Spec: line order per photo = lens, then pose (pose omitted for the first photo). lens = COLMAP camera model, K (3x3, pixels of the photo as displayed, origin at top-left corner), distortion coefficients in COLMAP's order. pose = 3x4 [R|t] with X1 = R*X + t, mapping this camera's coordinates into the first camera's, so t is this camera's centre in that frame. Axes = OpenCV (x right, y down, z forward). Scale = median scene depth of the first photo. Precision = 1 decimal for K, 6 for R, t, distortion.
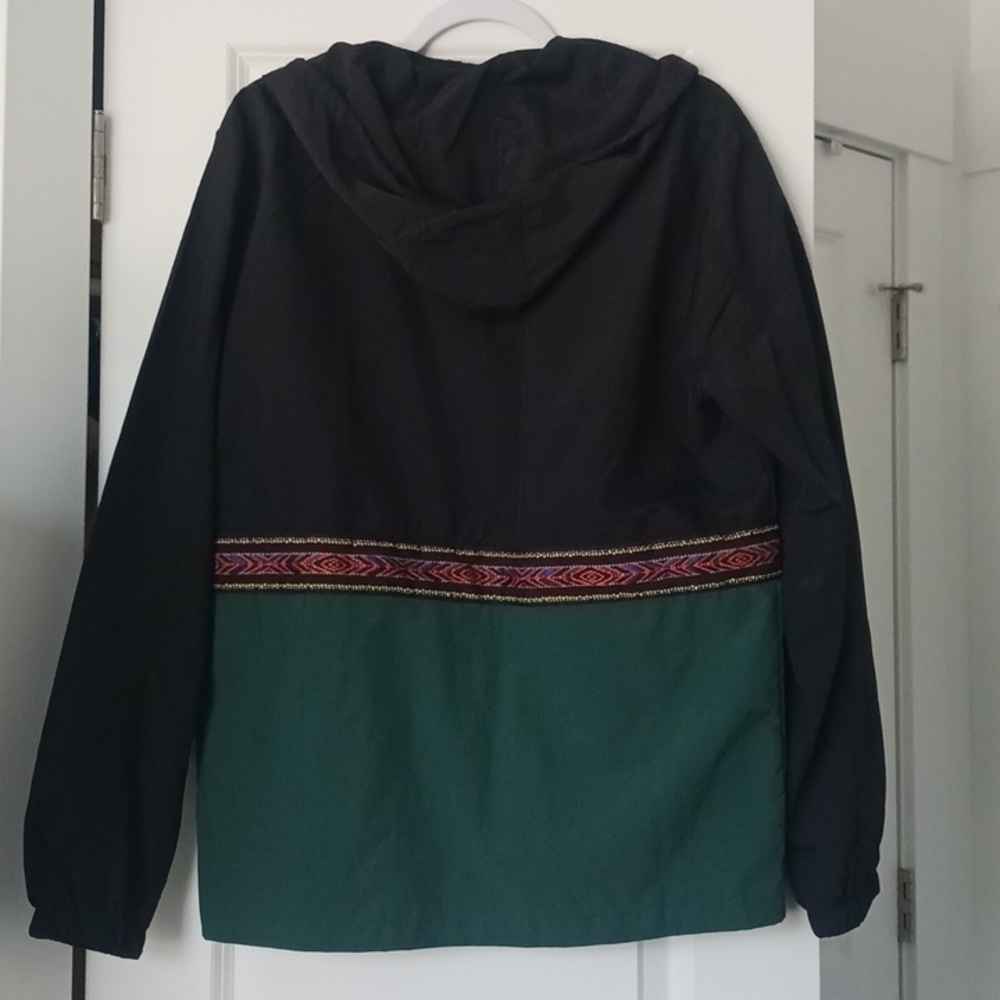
lens RADIAL K [[1866.3, 0, 499.8], [0, 1866.3, 500.3], [0, 0, 1]] dist [0.079048, 0.000000]
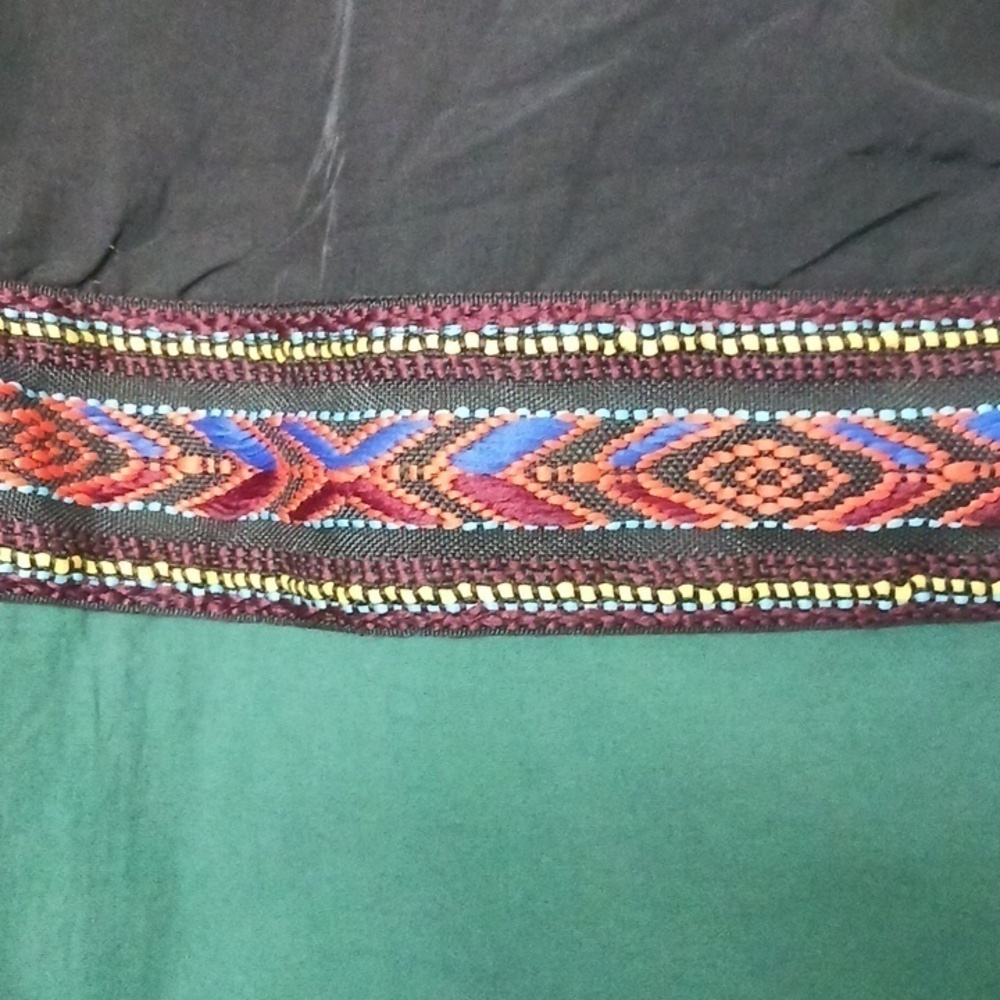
lens RADIAL K [[1866.3, 0, 500.4], [0, 1866.3, 499.8], [0, 0, 1]] dist [0.079048, 0.000000]
pose [[0.967367, 0.048608, 0.248674, -0.017206], [-0.049685, 0.998763, -0.001946, 0.044157], [-0.248461, -0.010473, 0.968585, 0.830427]]
